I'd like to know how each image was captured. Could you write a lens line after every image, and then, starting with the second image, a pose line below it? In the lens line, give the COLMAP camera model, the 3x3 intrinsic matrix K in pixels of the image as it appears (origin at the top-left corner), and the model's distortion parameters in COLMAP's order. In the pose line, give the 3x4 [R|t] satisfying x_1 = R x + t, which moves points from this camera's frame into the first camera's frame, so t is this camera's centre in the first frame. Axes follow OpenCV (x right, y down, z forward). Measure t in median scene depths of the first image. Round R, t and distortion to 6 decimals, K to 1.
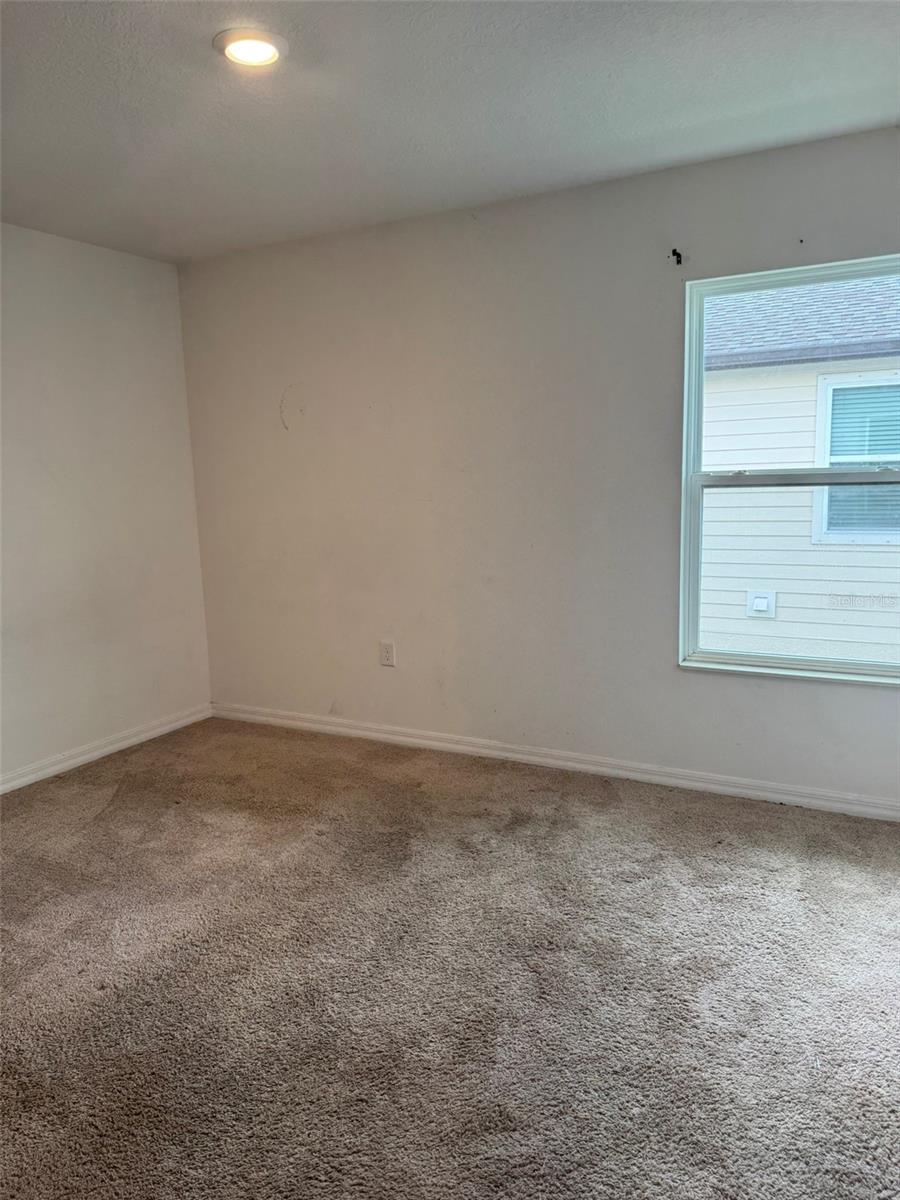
lens RADIAL K [[844.8, 0, 445.9], [0, 844.8, 598.2], [0, 0, 1]] dist [0.041542, -0.056374]
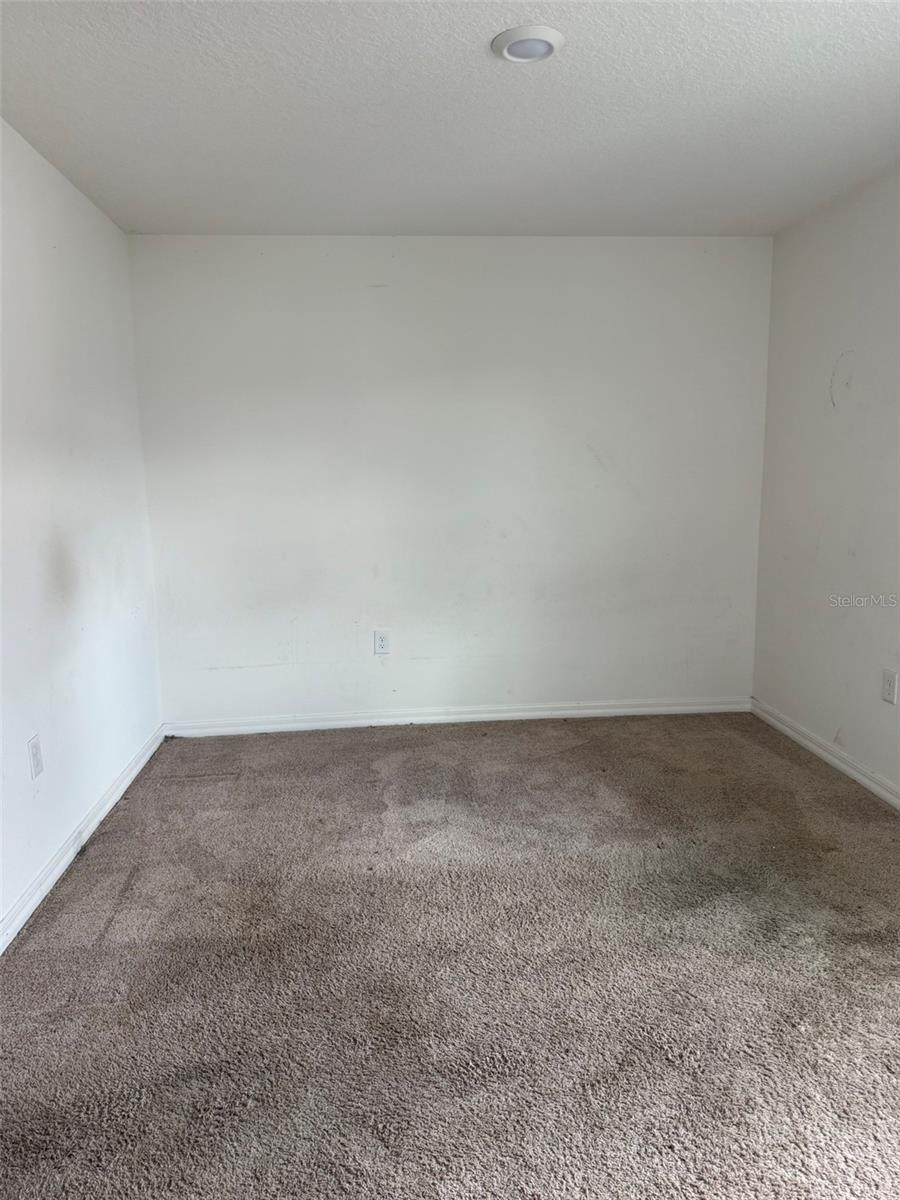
lens RADIAL K [[851.6, 0, 445.1], [0, 851.6, 583.4], [0, 0, 1]] dist [0.129657, -0.151353]
pose [[0.561047, 0.140897, -0.815705, 0.456910], [-0.131501, 0.988065, 0.080222, -0.053225], [0.817273, 0.062257, 0.572878, 0.241344]]
